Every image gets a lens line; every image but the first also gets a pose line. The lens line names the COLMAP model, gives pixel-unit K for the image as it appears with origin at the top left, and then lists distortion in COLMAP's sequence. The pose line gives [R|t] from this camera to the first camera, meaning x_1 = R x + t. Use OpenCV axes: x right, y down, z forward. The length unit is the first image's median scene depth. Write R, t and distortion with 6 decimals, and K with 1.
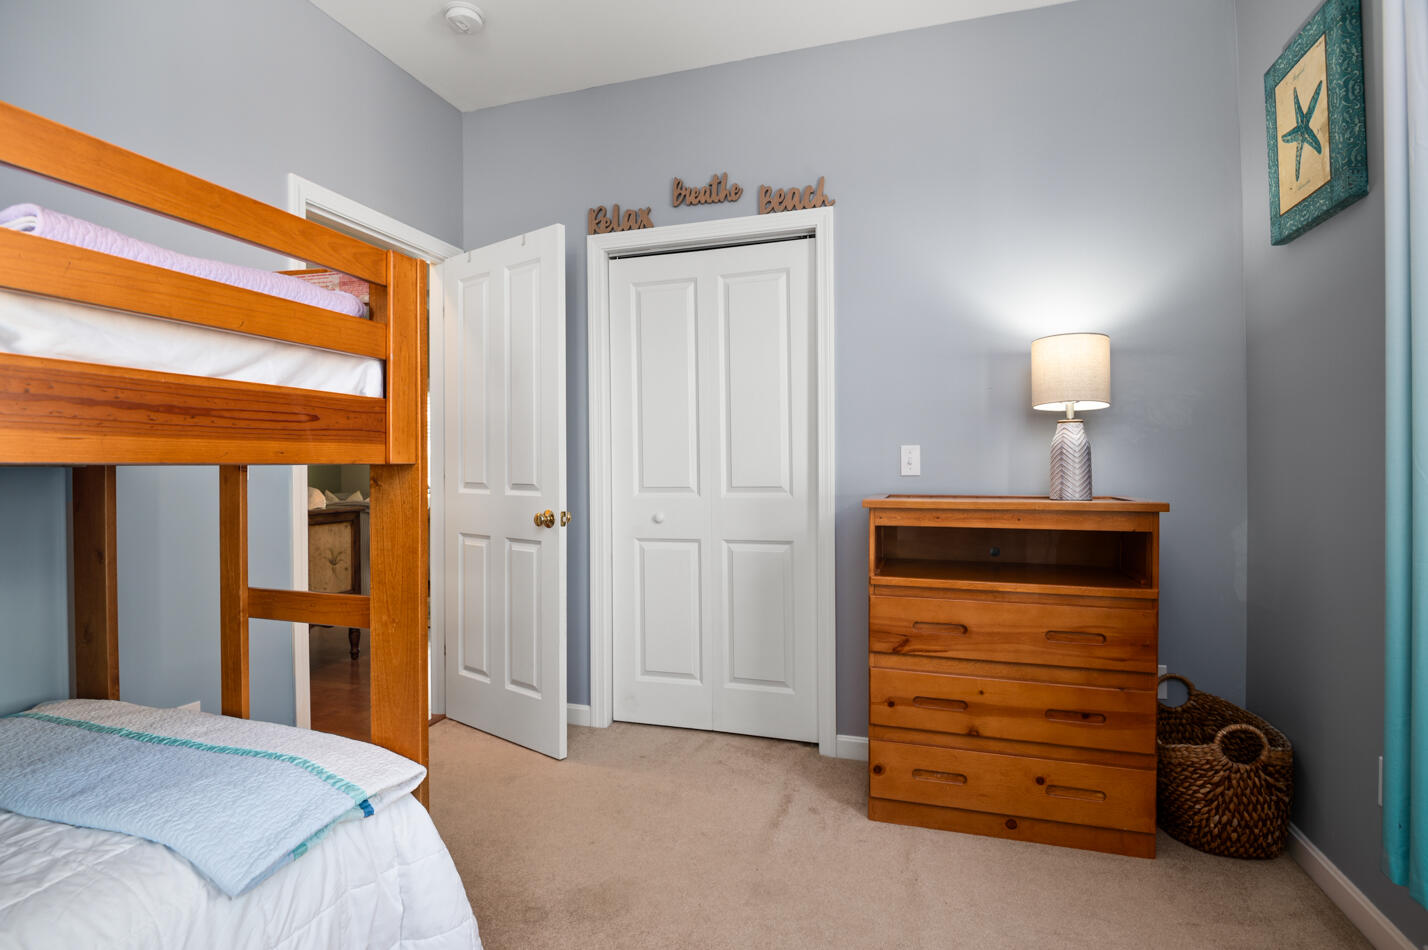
lens RADIAL K [[714.0, 0, 714.2], [0, 714.0, 468.1], [0, 0, 1]] dist [-0.000603, -0.000242]
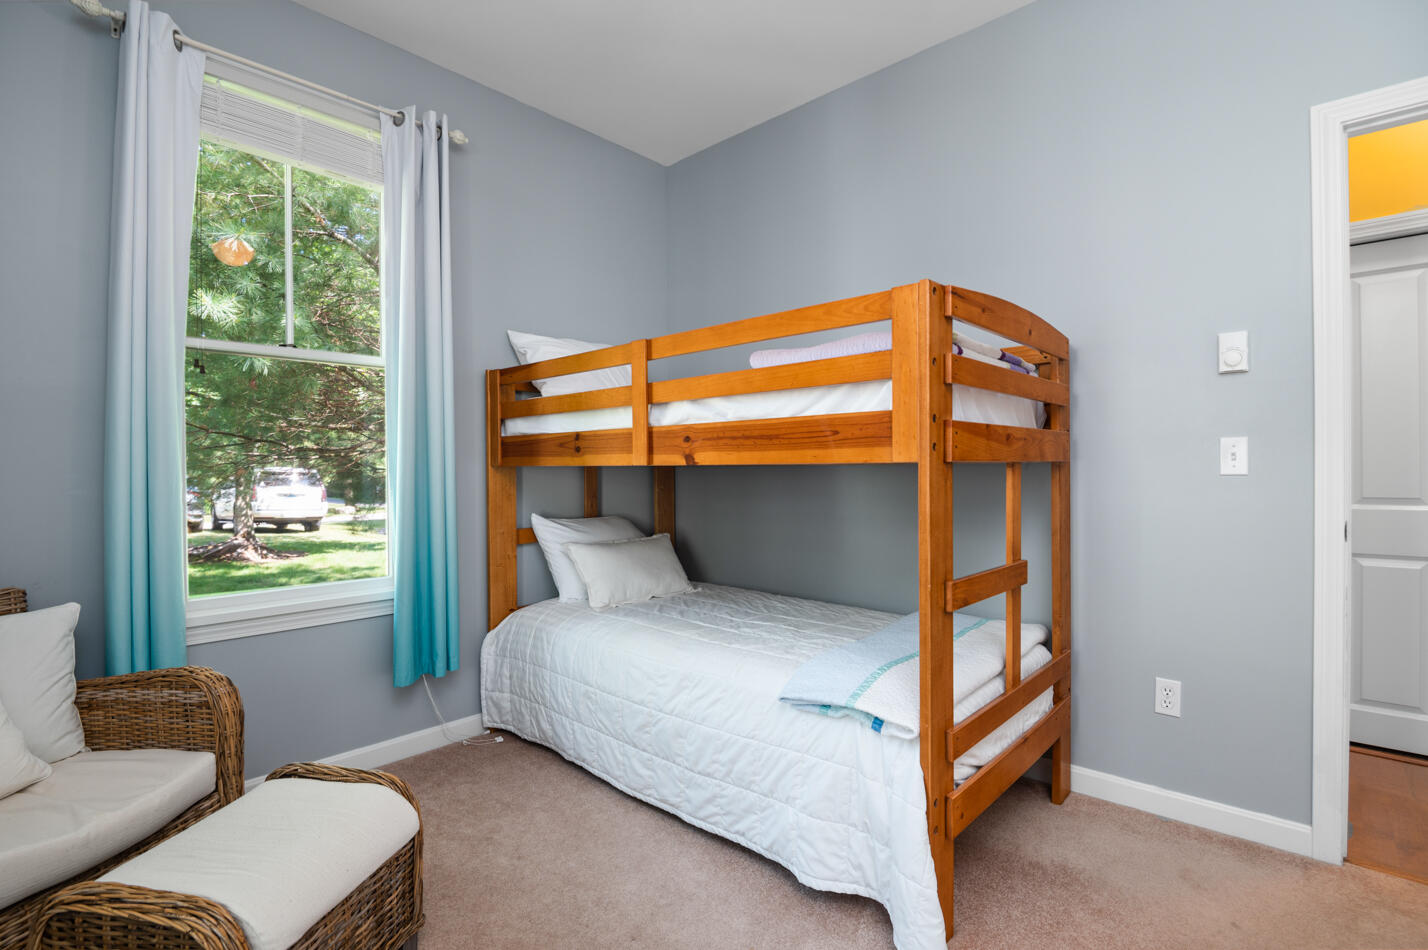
lens RADIAL K [[676.9, 0, 714.8], [0, 676.9, 473.1], [0, 0, 1]] dist [0.000060, 0.000004]
pose [[-0.430485, 0.017969, -0.902419, 0.903494], [0.009886, 0.999836, 0.015193, -0.010605], [0.902544, -0.002381, -0.430592, 1.515438]]
